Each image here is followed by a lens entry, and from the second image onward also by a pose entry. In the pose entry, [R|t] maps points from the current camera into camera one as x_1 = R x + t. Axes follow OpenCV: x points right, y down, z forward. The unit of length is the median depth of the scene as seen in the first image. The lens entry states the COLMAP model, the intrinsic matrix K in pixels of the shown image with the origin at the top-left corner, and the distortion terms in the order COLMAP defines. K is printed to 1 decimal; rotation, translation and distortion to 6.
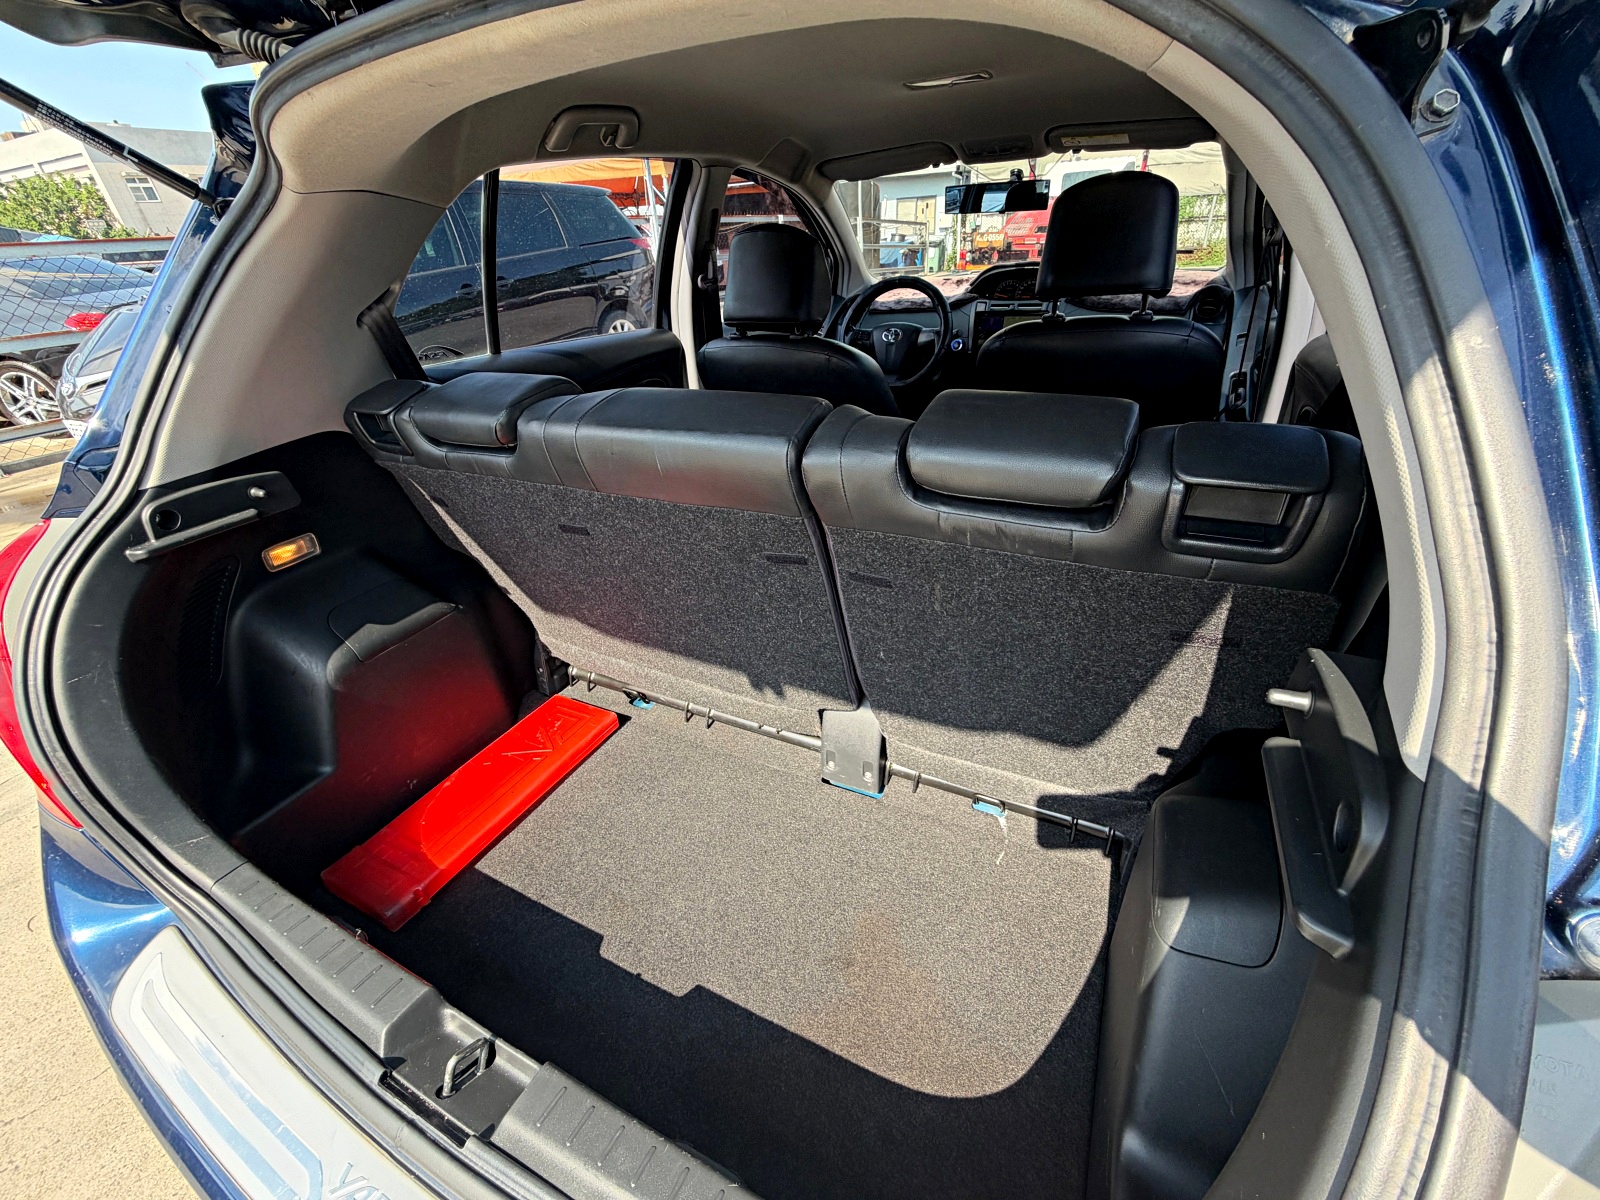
lens RADIAL K [[641.7, 0, 800.2], [0, 641.7, 599.3], [0, 0, 1]] dist [-0.000174, -0.000006]
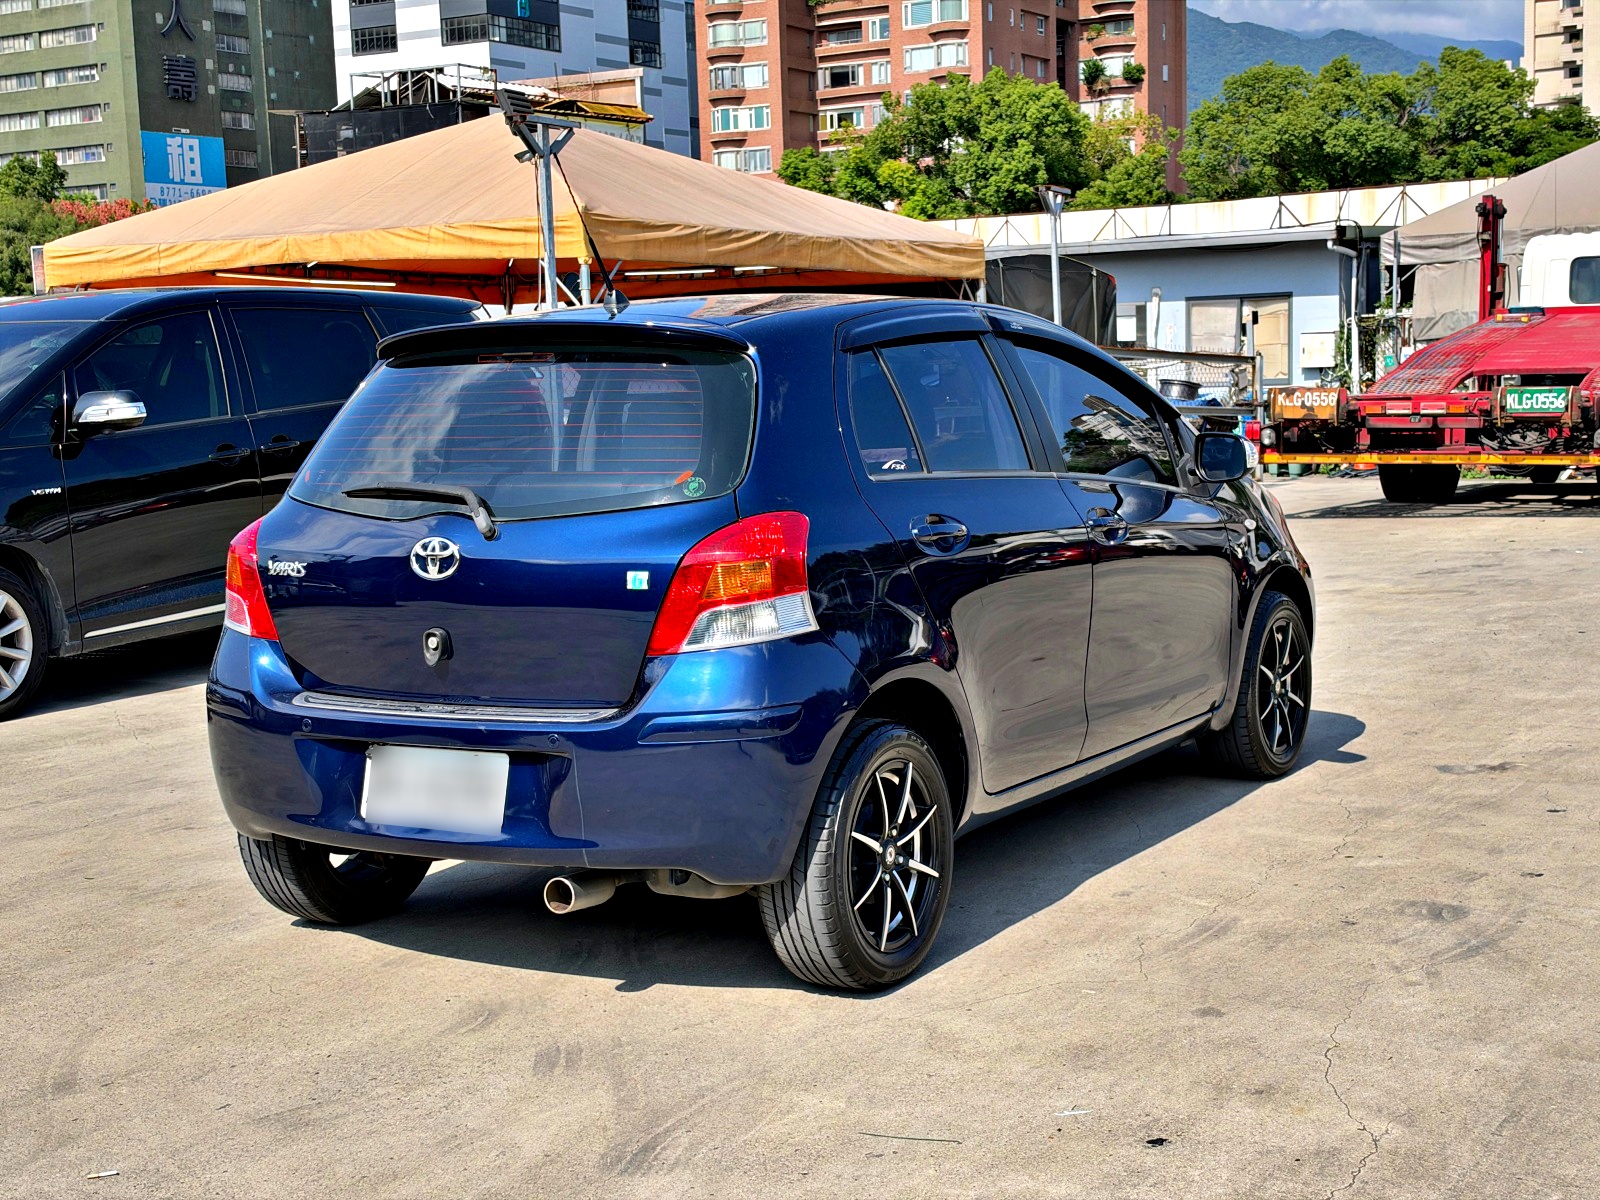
lens RADIAL K [[2393.9, 0, 798.8], [0, 2393.9, 604.8], [0, 0, 1]] dist [0.126345, 0.000000]
pose [[0.995322, 0.036843, -0.089316, 0.059856], [-0.069815, 0.913292, -0.401277, 0.139115], [0.066787, 0.405636, 0.911592, -0.260257]]
